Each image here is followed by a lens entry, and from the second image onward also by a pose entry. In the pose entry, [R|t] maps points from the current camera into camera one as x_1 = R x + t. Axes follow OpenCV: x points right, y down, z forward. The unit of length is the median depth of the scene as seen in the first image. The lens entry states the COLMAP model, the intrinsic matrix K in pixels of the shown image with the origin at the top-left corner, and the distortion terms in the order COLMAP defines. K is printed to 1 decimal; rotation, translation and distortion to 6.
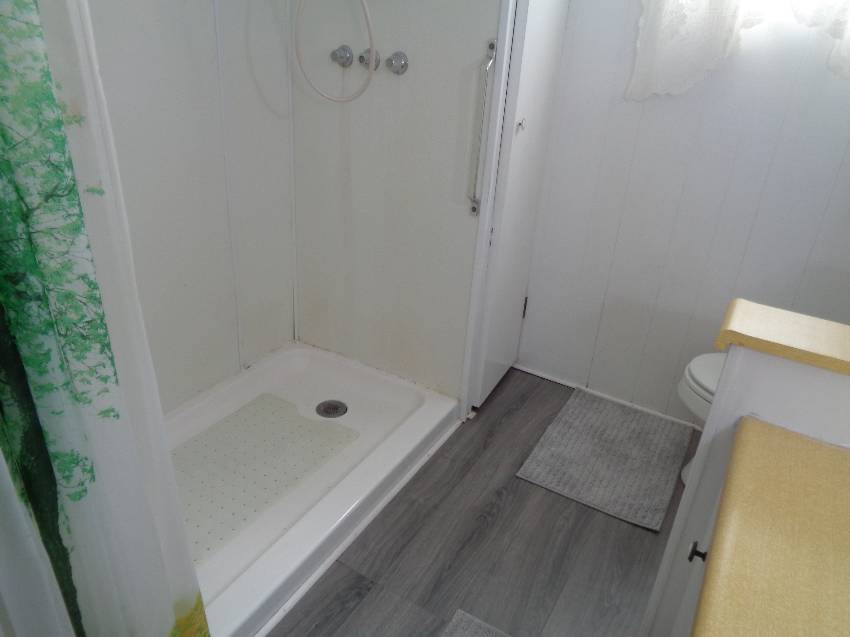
lens RADIAL K [[633.3, 0, 418.9], [0, 633.3, 317.6], [0, 0, 1]] dist [-0.012340, 0.012283]
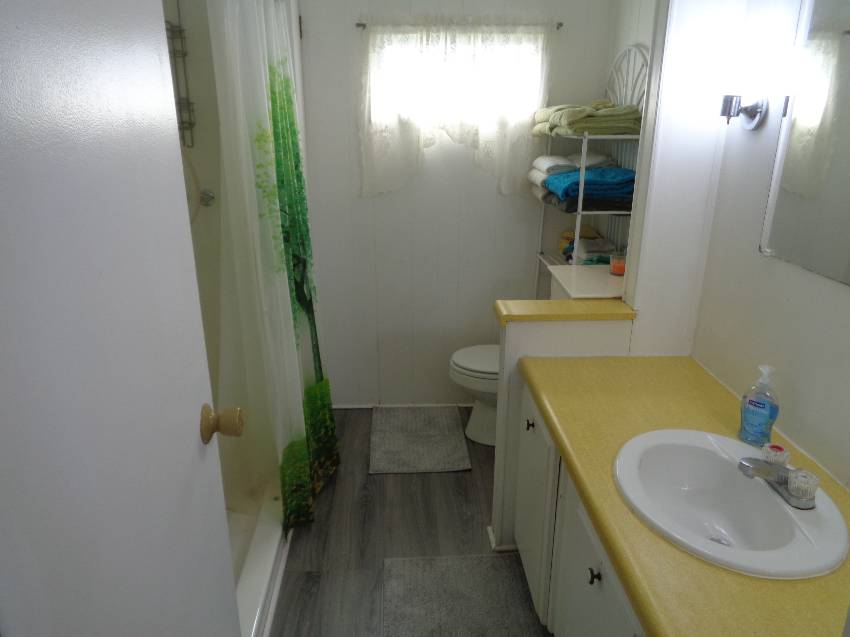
lens RADIAL K [[633.3, 0, 411.6], [0, 633.3, 335.9], [0, 0, 1]] dist [-0.012340, 0.012283]
pose [[0.843030, -0.250896, 0.475763, -0.366608], [0.292449, 0.956179, -0.013961, 0.013166], [-0.451412, 0.150906, 0.879462, -0.303531]]
